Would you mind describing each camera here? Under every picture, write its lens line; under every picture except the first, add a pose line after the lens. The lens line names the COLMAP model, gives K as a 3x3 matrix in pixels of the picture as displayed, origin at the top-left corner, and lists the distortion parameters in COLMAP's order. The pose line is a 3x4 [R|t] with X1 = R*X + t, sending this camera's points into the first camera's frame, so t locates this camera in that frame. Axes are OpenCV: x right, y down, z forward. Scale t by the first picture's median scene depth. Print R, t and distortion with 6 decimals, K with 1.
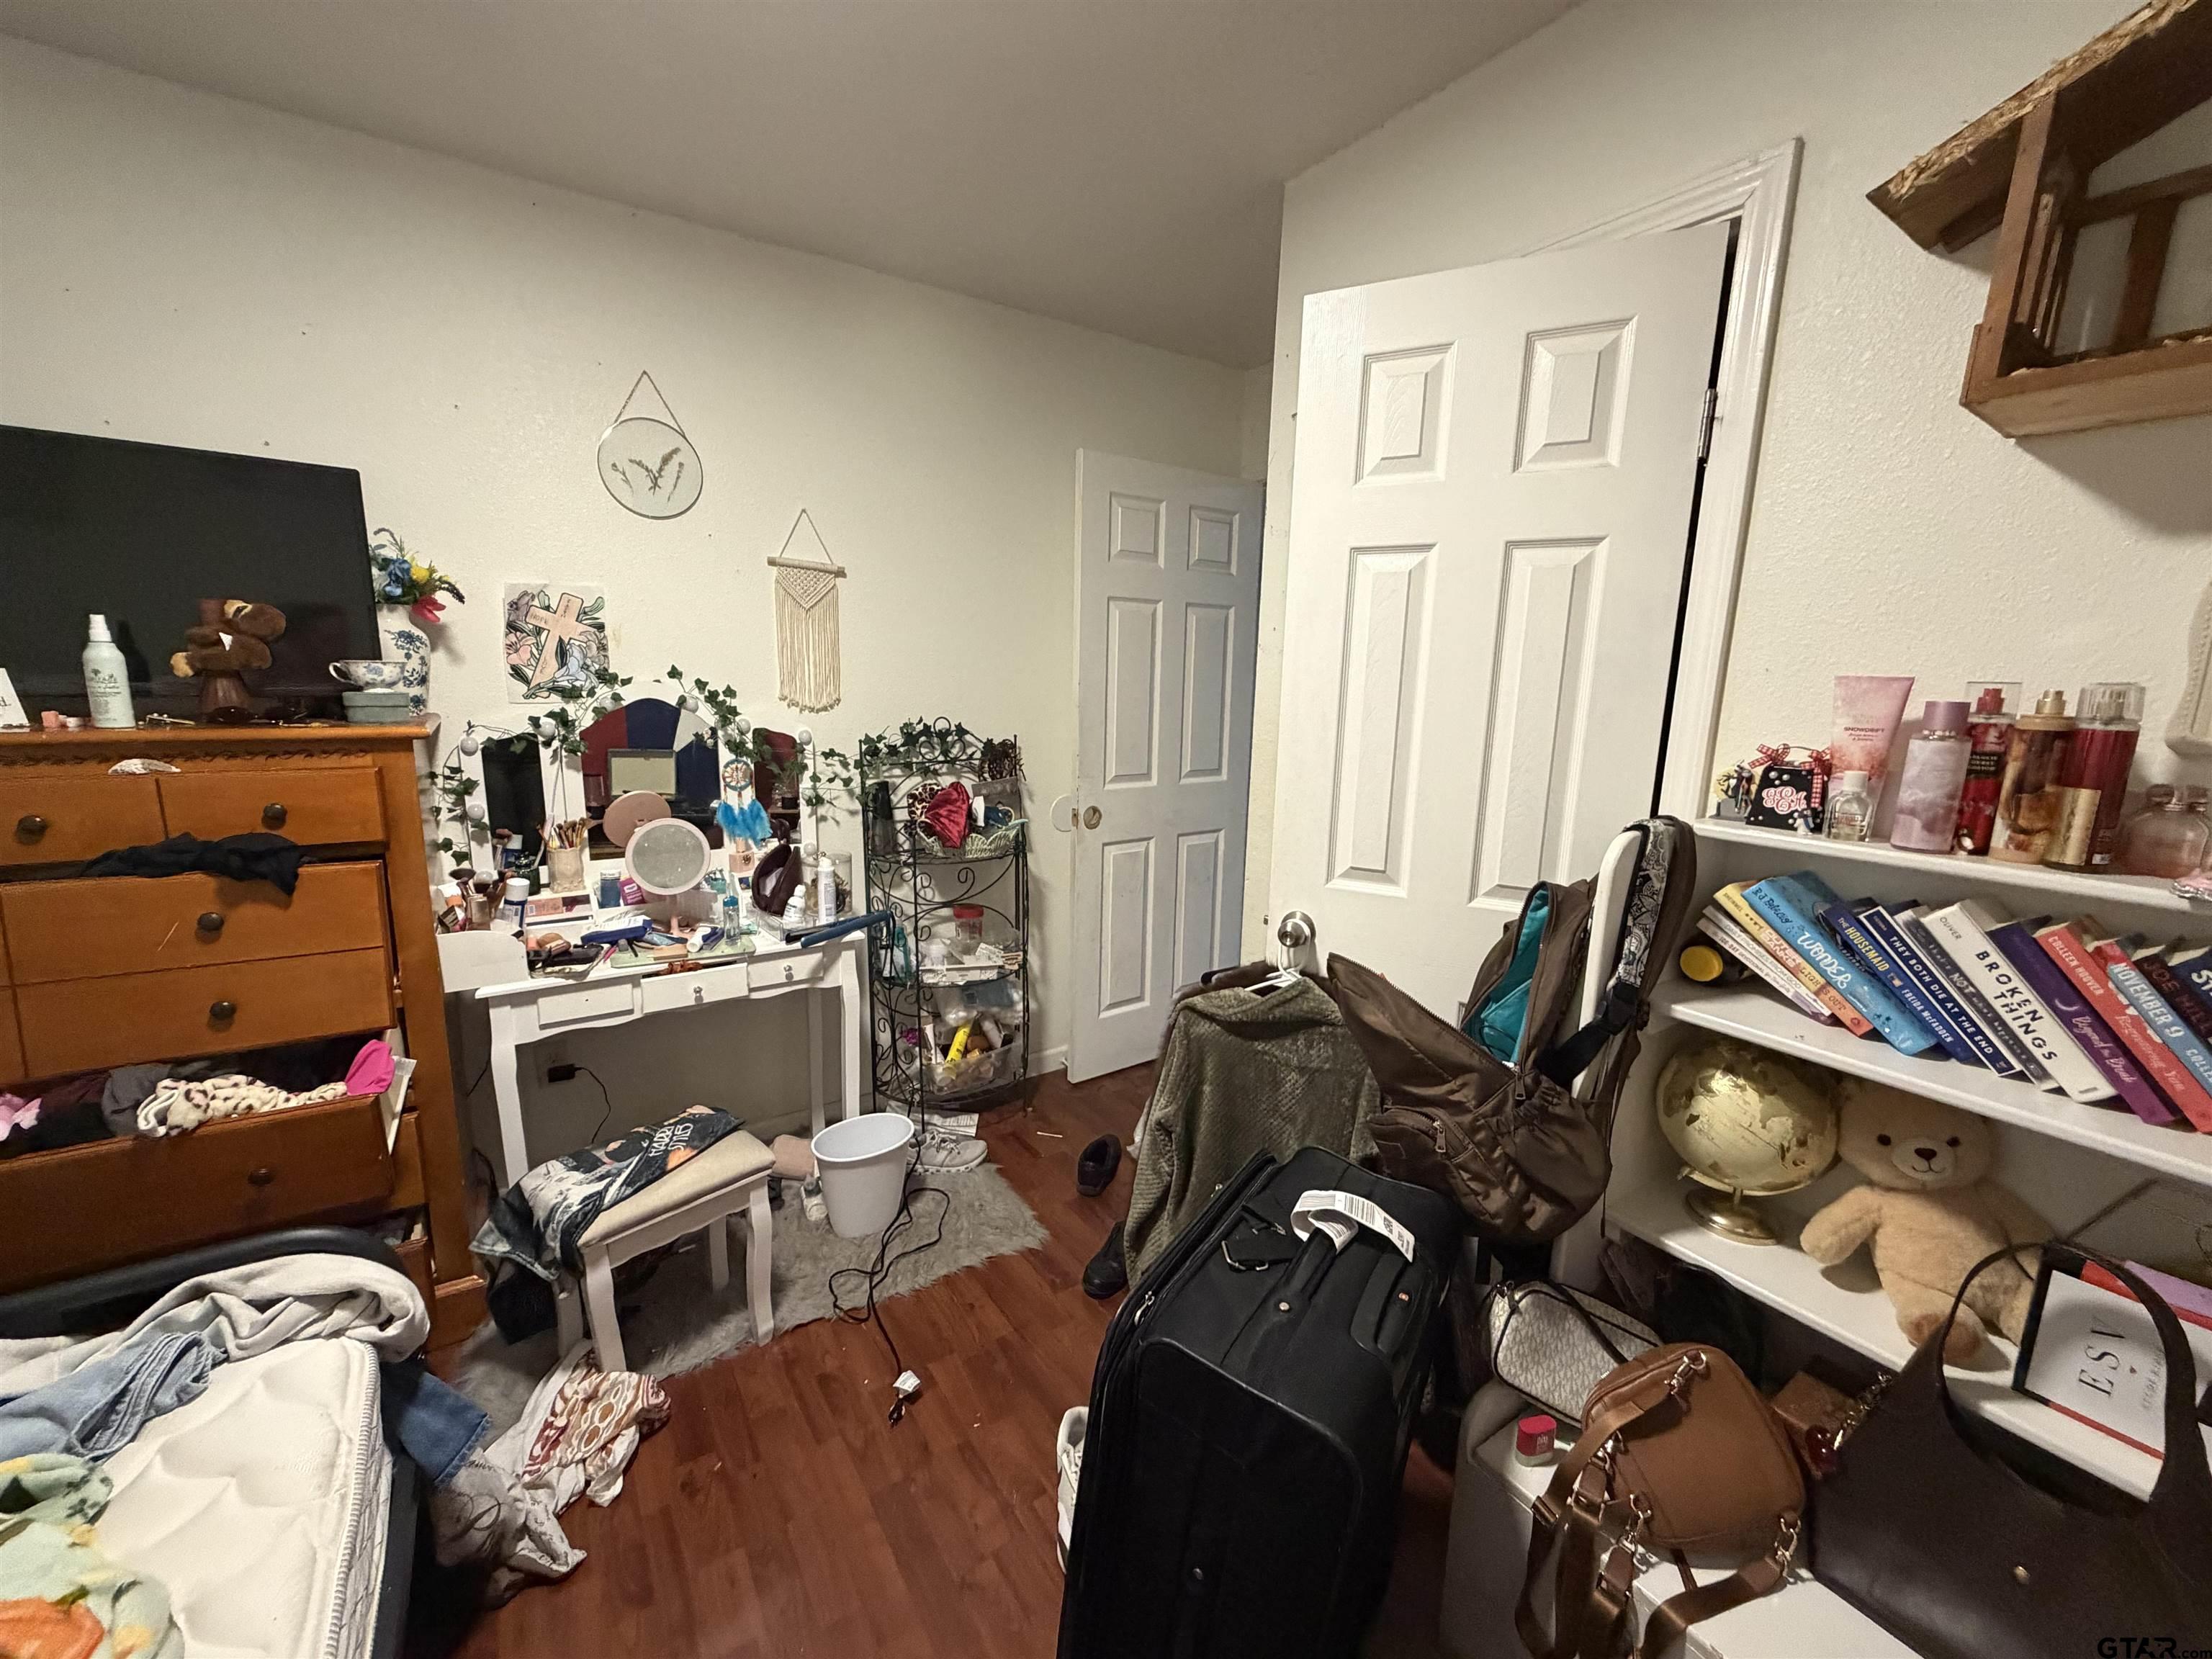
lens RADIAL K [[881.0, 0, 1103.4], [0, 881.0, 830.0], [0, 0, 1]] dist [0.000570, 0.000555]
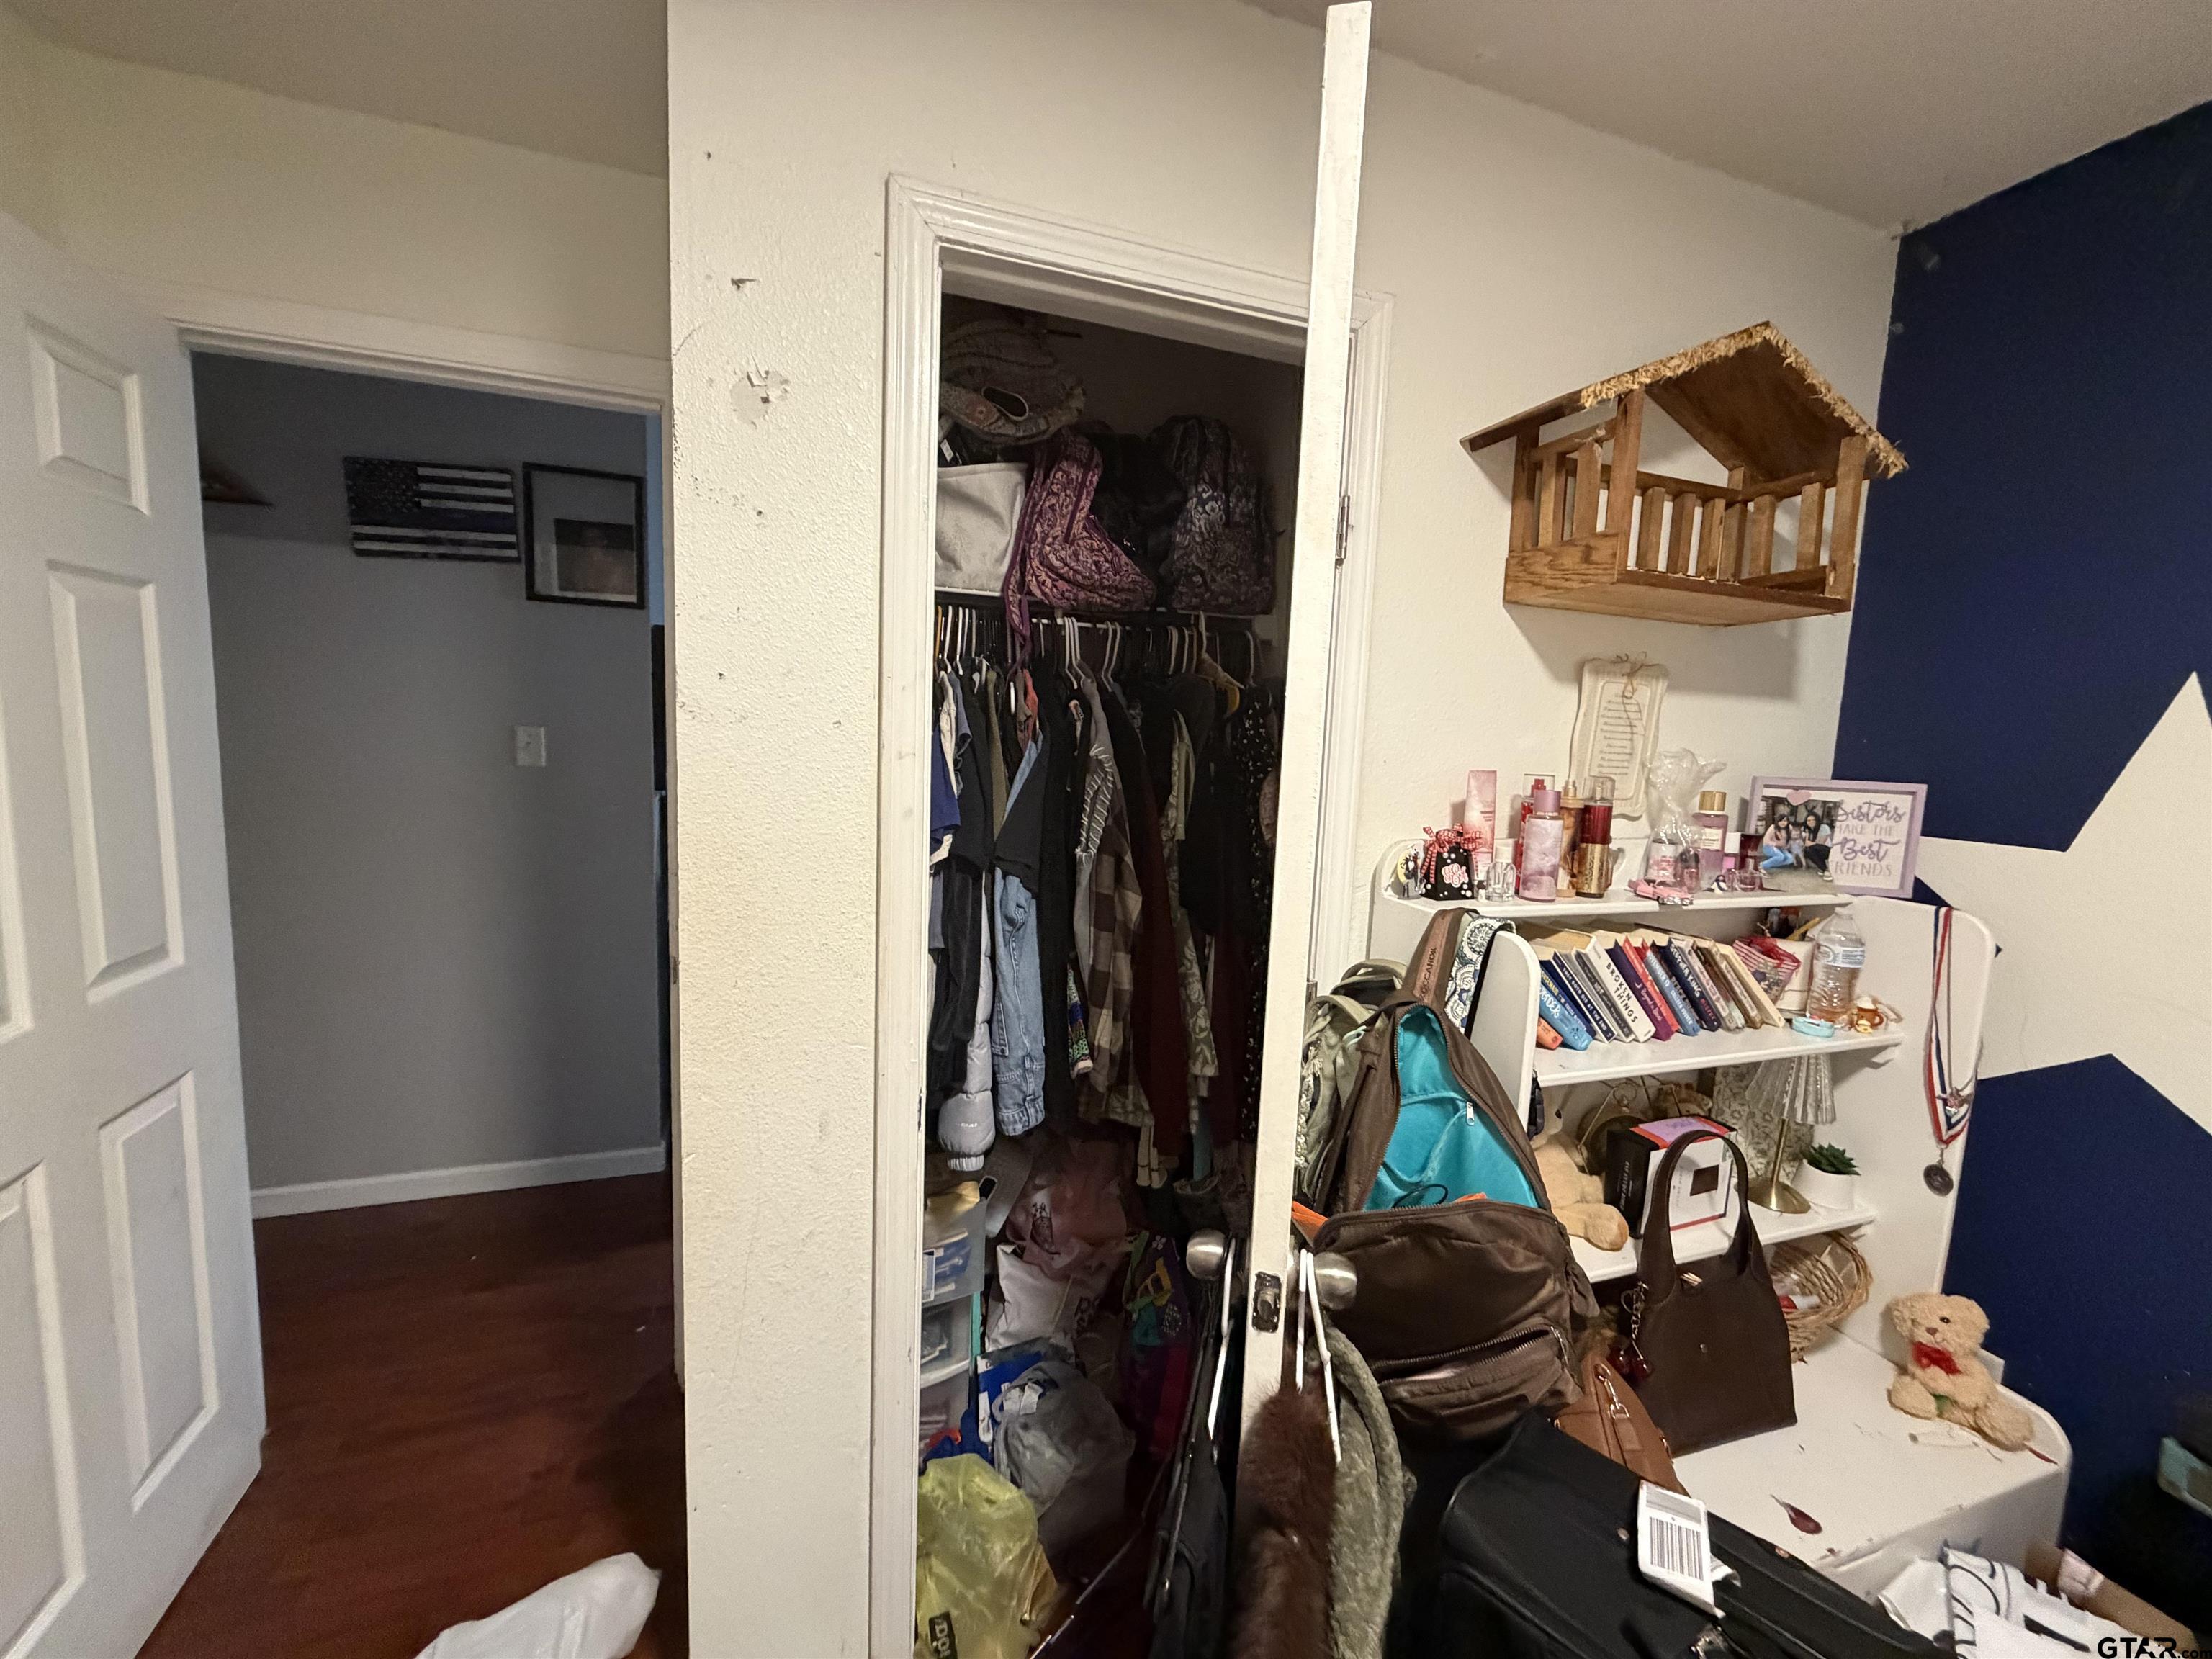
lens RADIAL K [[881.0, 0, 1101.8], [0, 881.0, 832.5], [0, 0, 1]] dist [0.000570, 0.000555]
pose [[0.242972, -0.110491, 0.963720, -0.566102], [0.142469, 0.986783, 0.077216, -0.300502], [-0.959514, 0.118538, 0.255502, 1.388933]]
